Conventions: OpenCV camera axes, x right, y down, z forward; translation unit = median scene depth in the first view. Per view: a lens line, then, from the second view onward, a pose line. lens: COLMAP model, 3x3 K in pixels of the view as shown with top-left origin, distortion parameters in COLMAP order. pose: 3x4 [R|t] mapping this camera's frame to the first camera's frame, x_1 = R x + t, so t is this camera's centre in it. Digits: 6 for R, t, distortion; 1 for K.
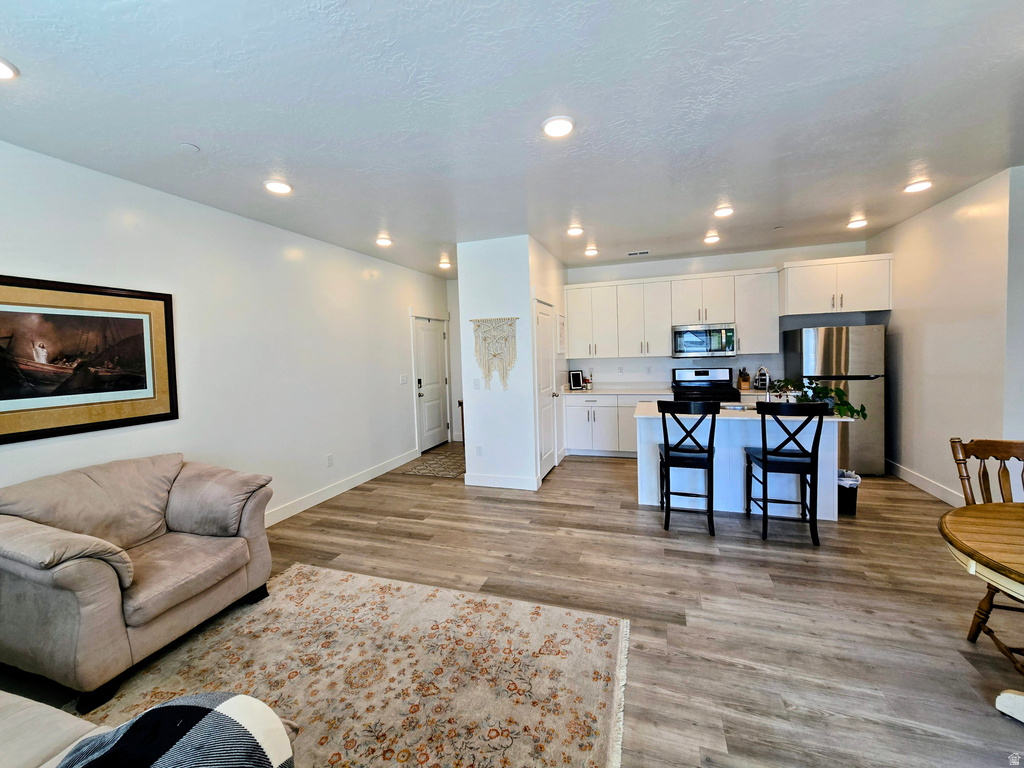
lens RADIAL K [[424.3, 0, 509.0], [0, 424.3, 370.2], [0, 0, 1]] dist [-0.001691, -0.000142]
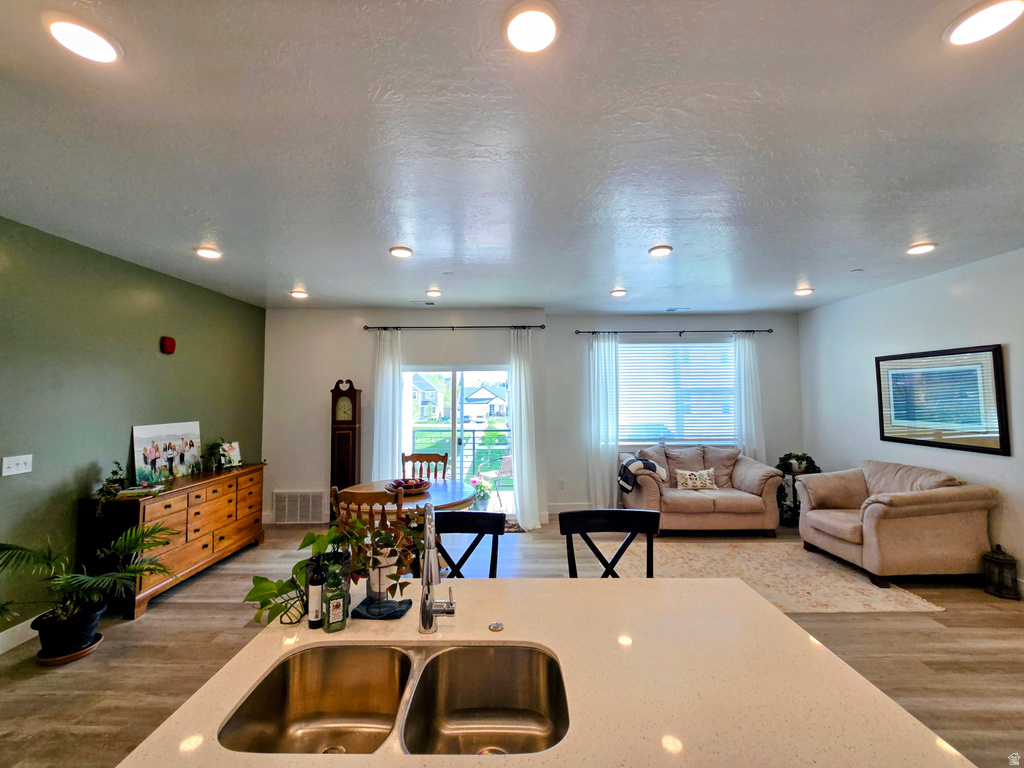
lens RADIAL K [[425.6, 0, 505.5], [0, 425.6, 372.6], [0, 0, 1]] dist [-0.002225, -0.000008]
pose [[-0.948393, 0.021158, -0.316391, 0.552874], [0.023771, 0.999708, -0.004401, -0.088822], [0.316206, -0.011695, -0.948619, 1.131816]]
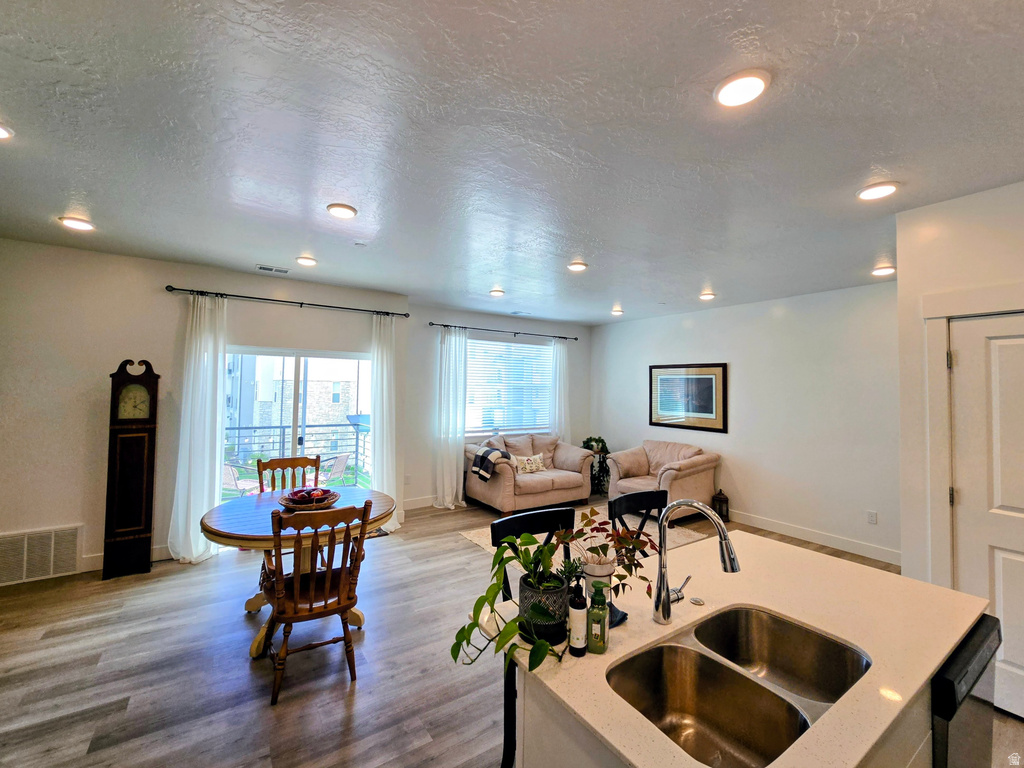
lens RADIAL K [[432.3, 0, 505.9], [0, 432.3, 372.0], [0, 0, 1]] dist [-0.001014, -0.000299]
pose [[-0.607623, -0.005438, -0.794207, 0.828395], [-0.031349, 0.999362, 0.017141, -0.097939], [0.793607, 0.035313, -0.607405, 0.937550]]
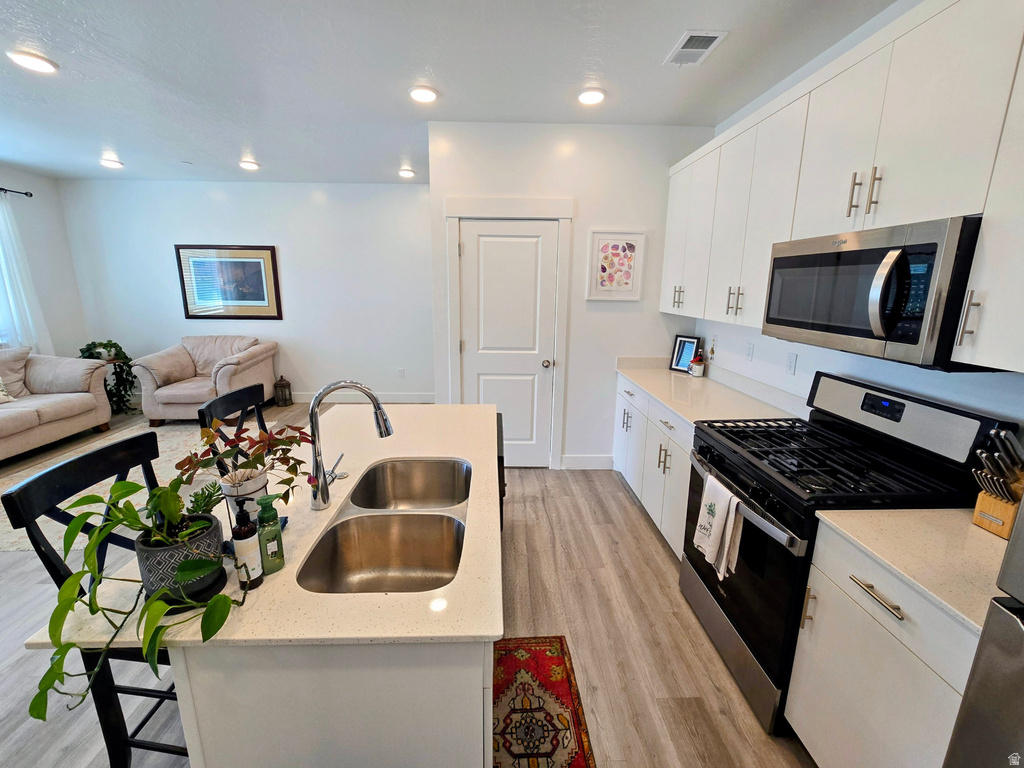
lens RADIAL K [[420.6, 0, 508.1], [0, 420.6, 371.5], [0, 0, 1]] dist [-0.001245, -0.000267]
pose [[0.353407, 0.228865, -0.907042, 0.804281], [-0.062230, 0.973215, 0.221315, -0.082657], [0.933398, -0.021769, 0.358183, 0.862678]]
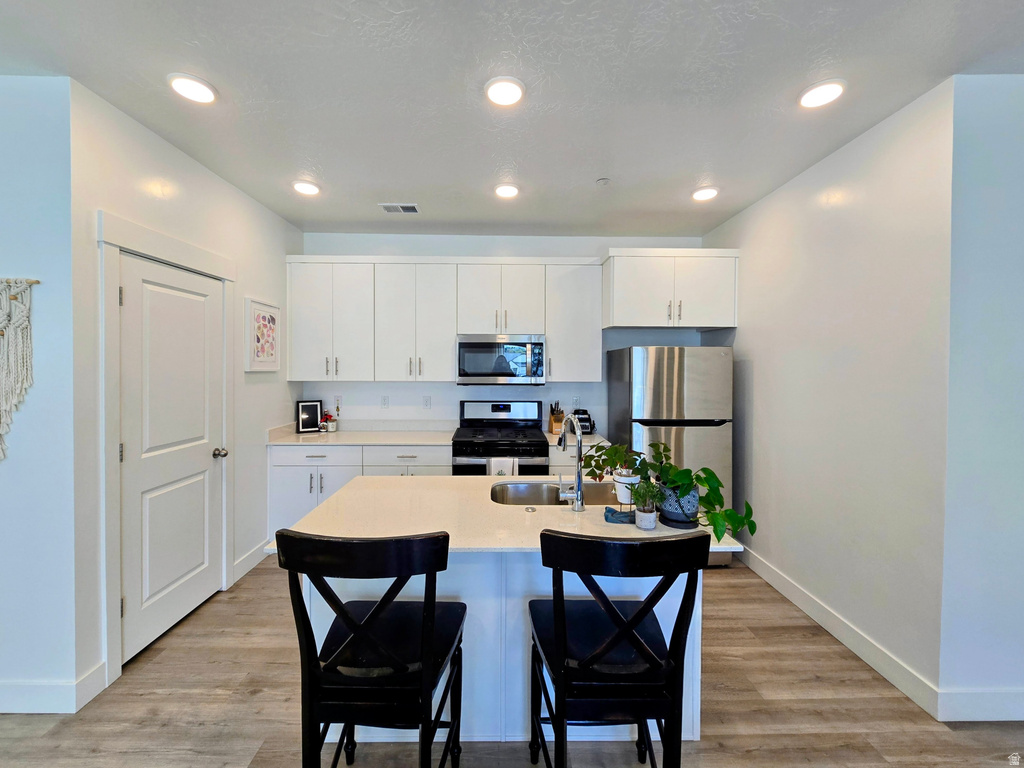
lens RADIAL K [[424.3, 0, 509.0], [0, 424.3, 370.2], [0, 0, 1]] dist [-0.001691, -0.000142]
pose [[0.939466, 0.033551, 0.340995, 0.309413], [-0.021177, 0.998977, -0.039947, -0.033990], [-0.341986, 0.030308, 0.939216, 0.481035]]
